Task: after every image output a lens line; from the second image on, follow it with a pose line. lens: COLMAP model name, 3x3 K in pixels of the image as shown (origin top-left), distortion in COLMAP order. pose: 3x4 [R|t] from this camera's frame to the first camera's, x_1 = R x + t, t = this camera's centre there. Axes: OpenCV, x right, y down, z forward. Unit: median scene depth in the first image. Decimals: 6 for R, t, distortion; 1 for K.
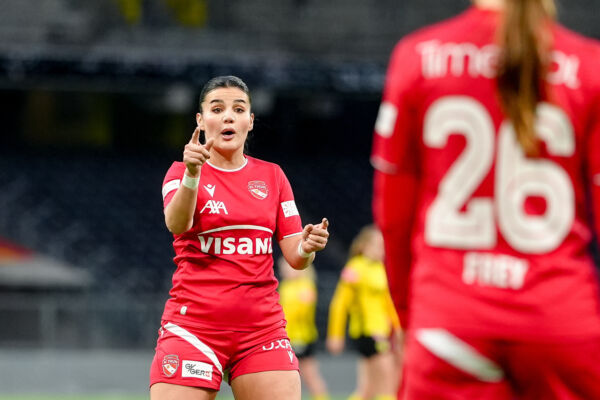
lens RADIAL K [[2592.4, 0, 300.0], [0, 2592.4, 200.0], [0, 0, 1]] dist [-1.630403, -0.998464]
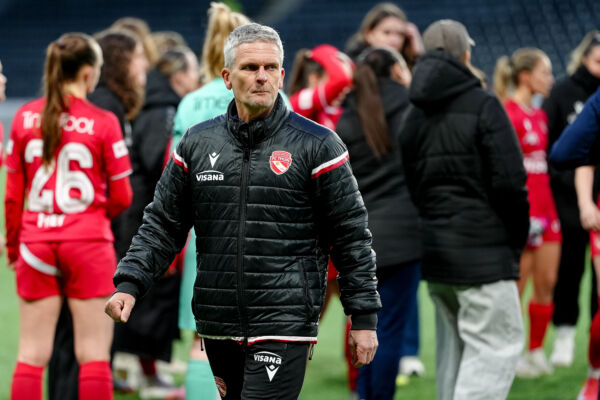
lens RADIAL K [[2592.4, 0, 300.0], [0, 2592.4, 200.0], [0, 0, 1]] dist [-1.630403, -0.998464]
pose [[0.989394, -0.018503, 0.144074, -0.027107], [0.017965, 0.999826, 0.005029, 0.001379], [-0.144142, -0.002387, 0.989554, -1.115738]]
